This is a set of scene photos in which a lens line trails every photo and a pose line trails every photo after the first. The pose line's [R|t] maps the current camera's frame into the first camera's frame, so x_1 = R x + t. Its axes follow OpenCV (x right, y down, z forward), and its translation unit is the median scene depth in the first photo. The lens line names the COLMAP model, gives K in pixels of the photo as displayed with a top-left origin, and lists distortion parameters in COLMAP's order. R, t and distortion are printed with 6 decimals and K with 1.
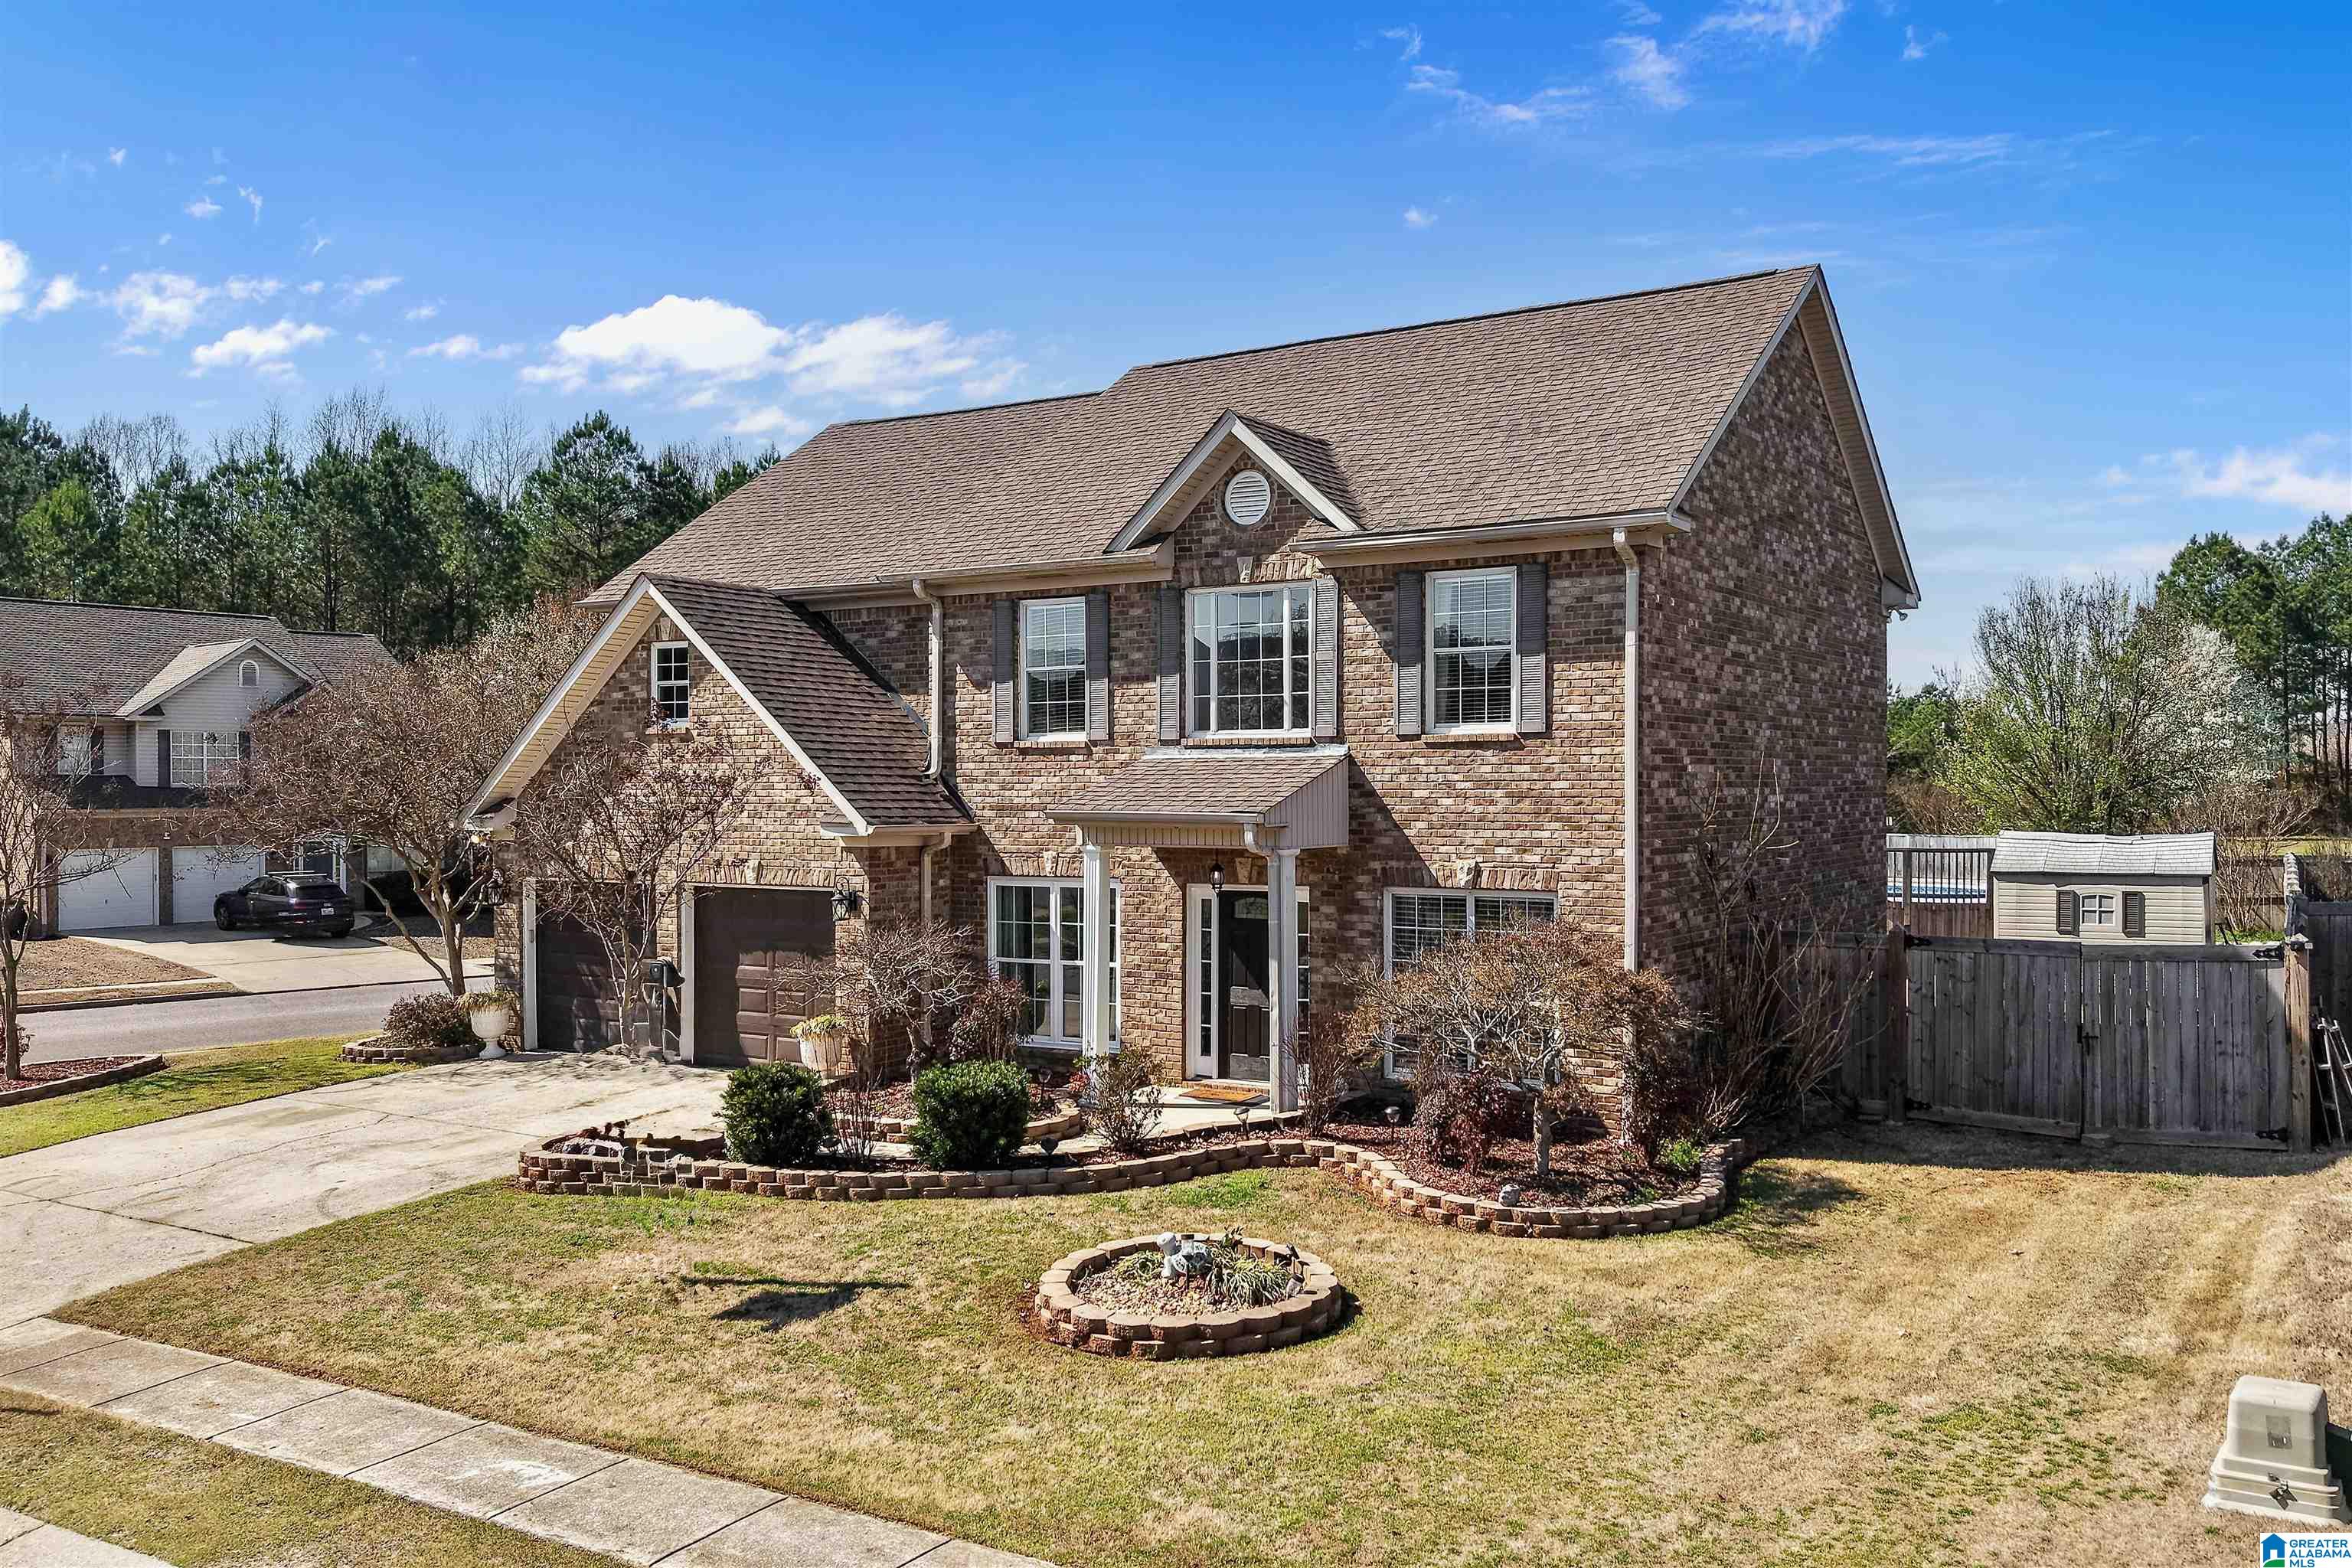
lens RADIAL K [[1921.4, 0, 1245.6], [0, 1921.4, 787.3], [0, 0, 1]] dist [0.206062, -0.663886]
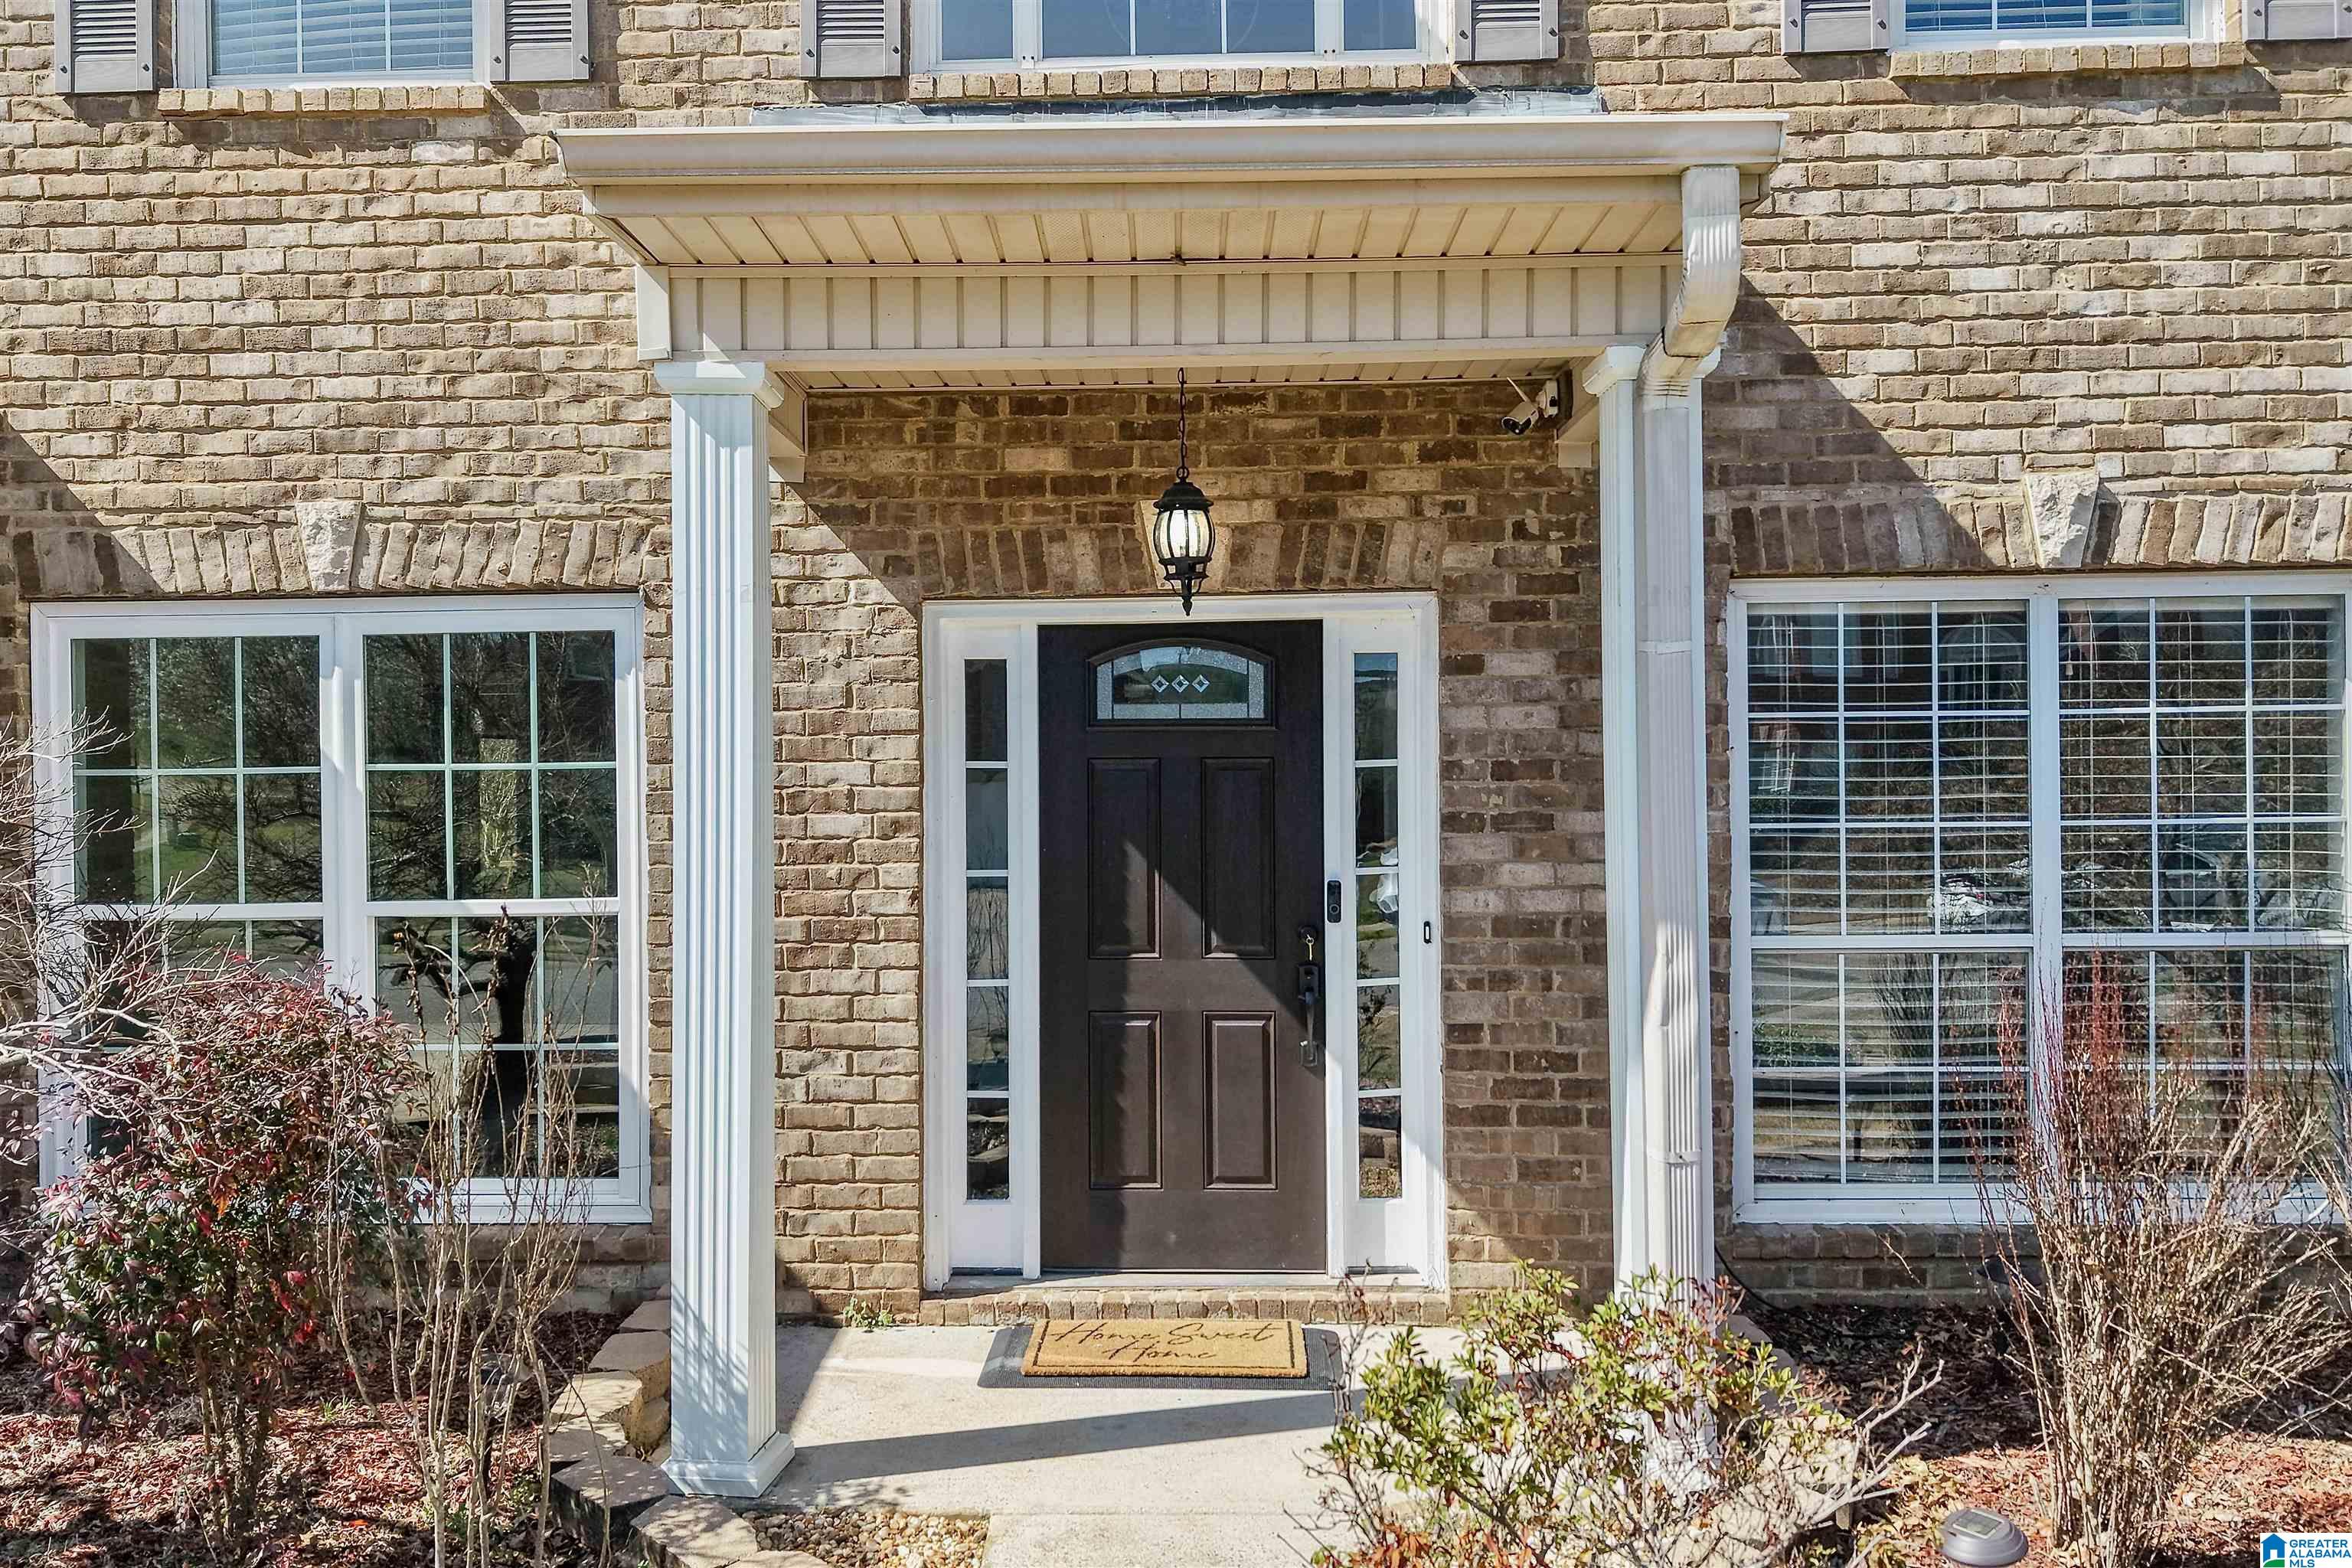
lens RADIAL K [[1893.8, 0, 1193.9], [0, 1893.8, 769.0], [0, 0, 1]] dist [0.098331, -0.153087]
pose [[0.865972, -0.002576, 0.500087, -0.142965], [0.007718, 0.999936, -0.008214, 0.080881], [-0.500034, 0.010973, 0.865936, 0.771511]]
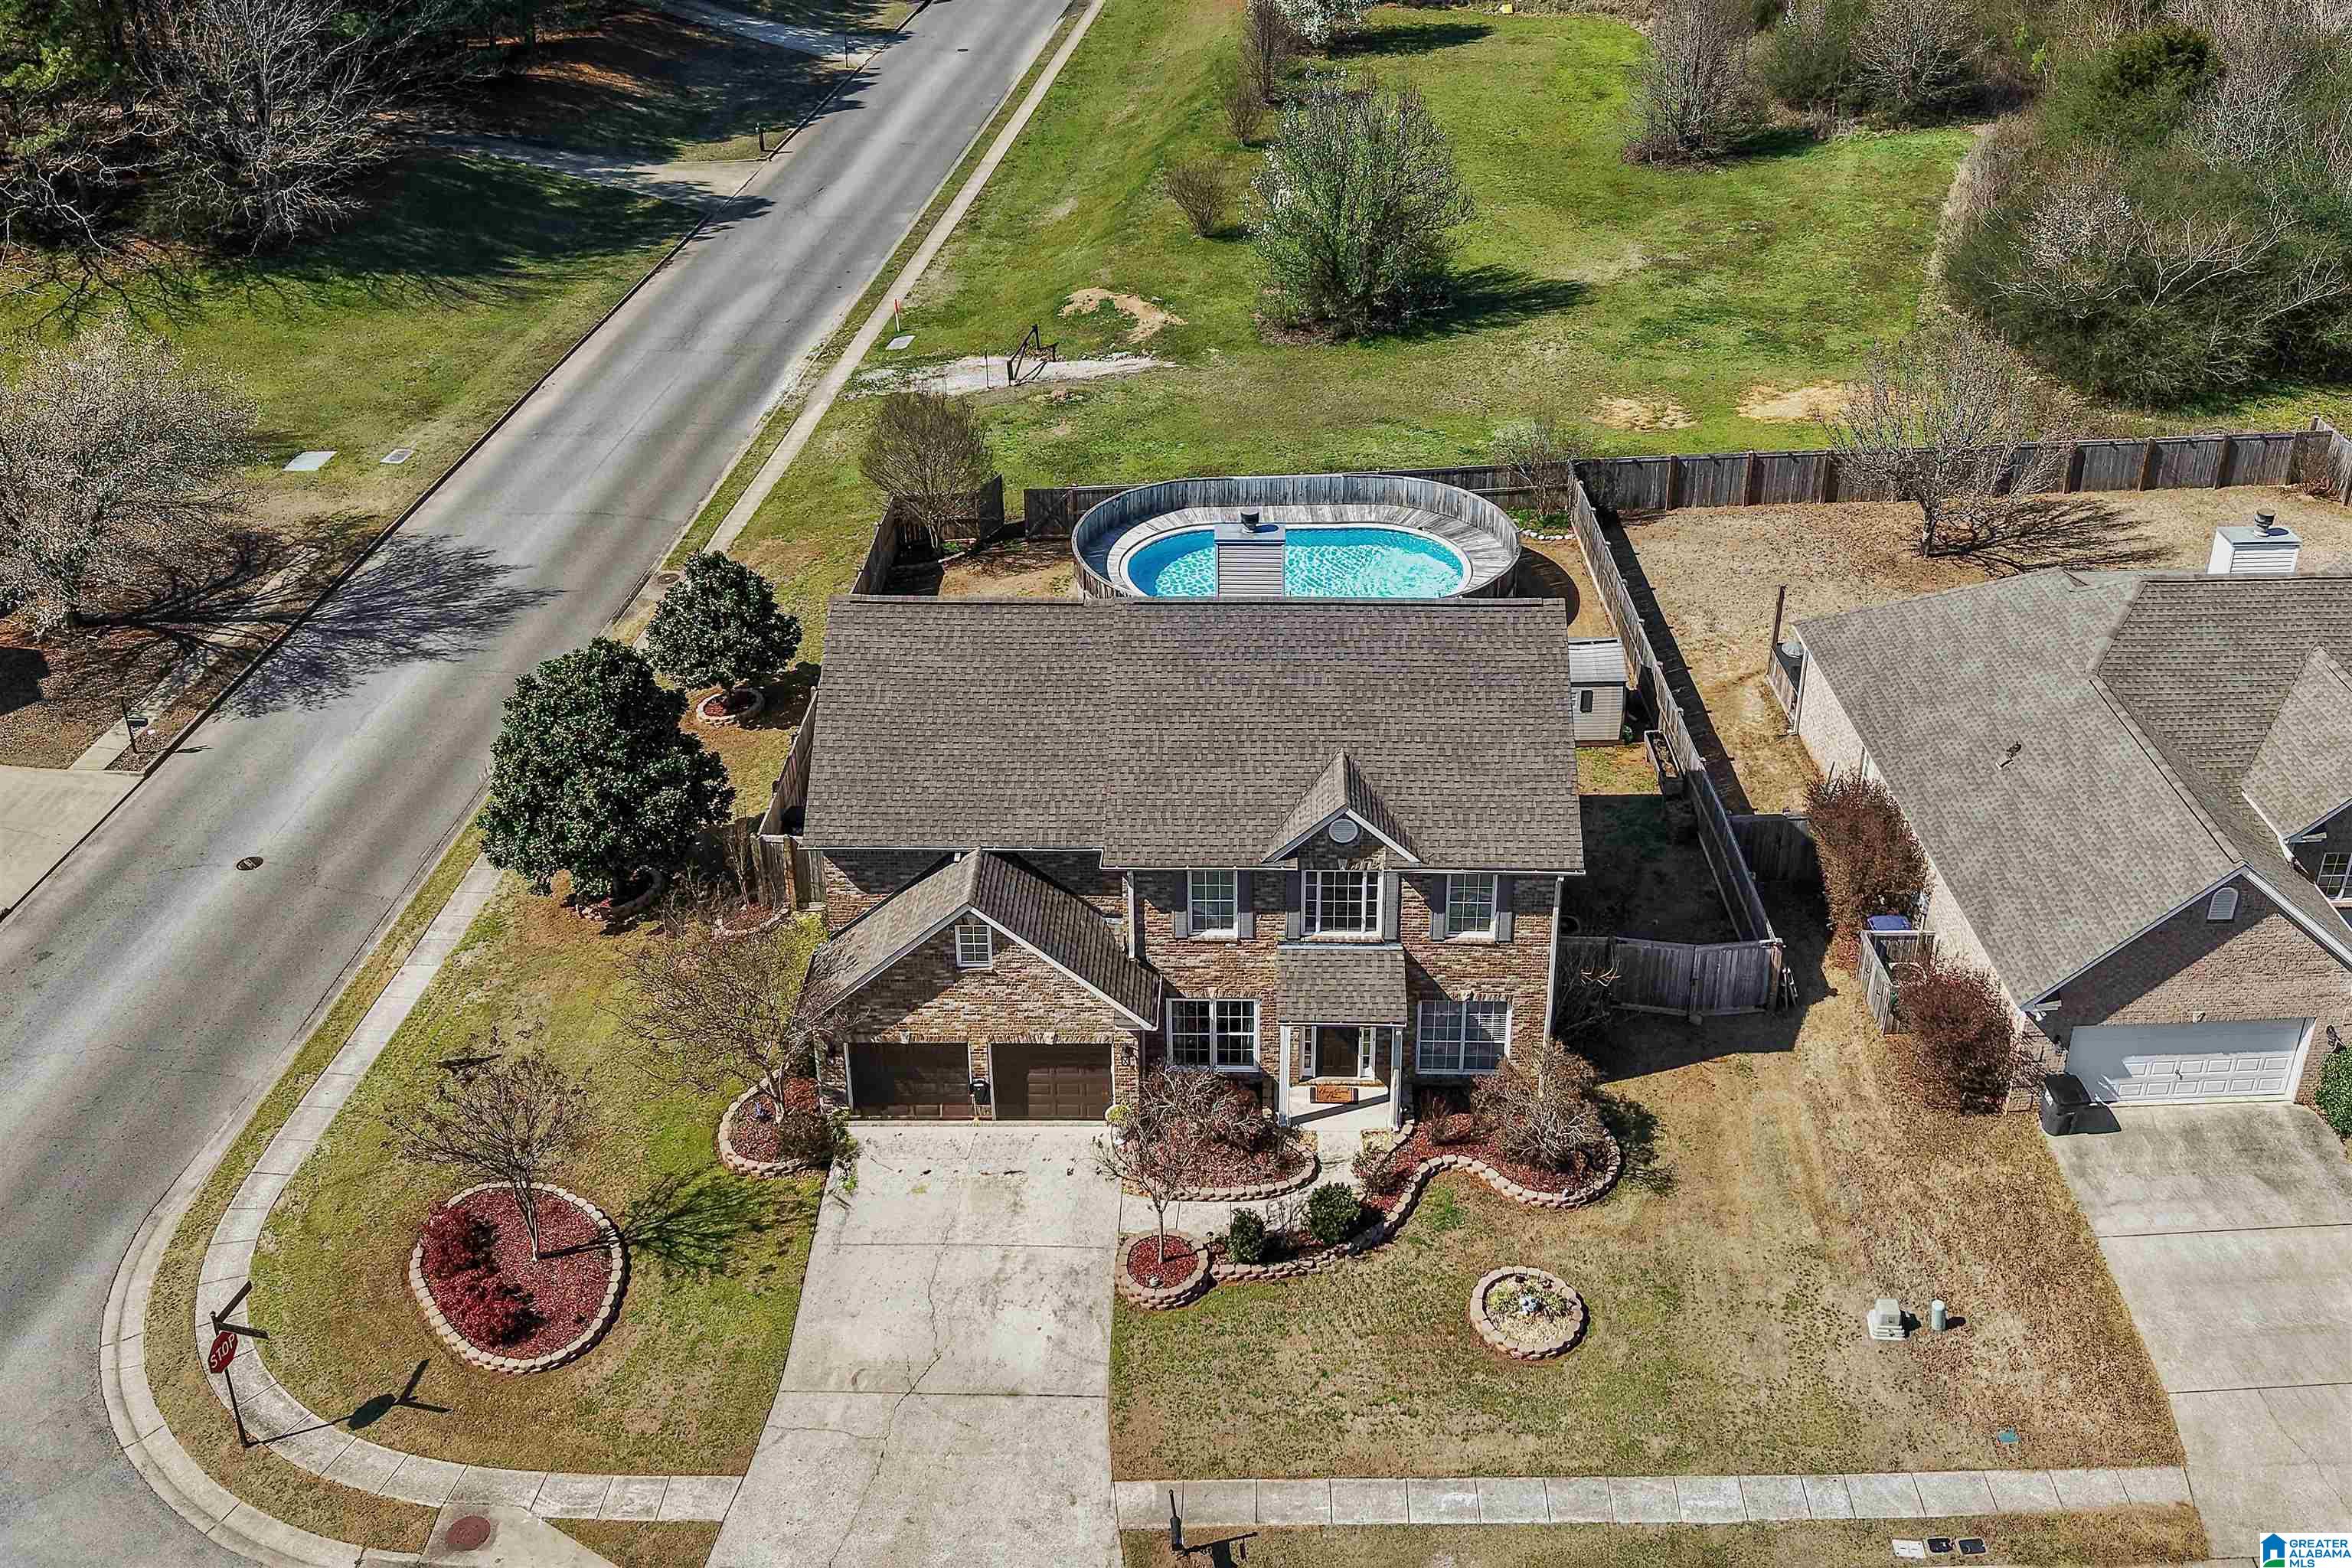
lens RADIAL K [[2429.8, 0, 1272.9], [0, 2429.8, 594.7], [0, 0, 1]] dist [0.154518, -0.429481]
pose [[0.847868, -0.239538, 0.473014, -1.147421], [-0.007061, 0.886948, 0.461814, -1.480333], [-0.530161, -0.394898, 0.750323, -0.663533]]
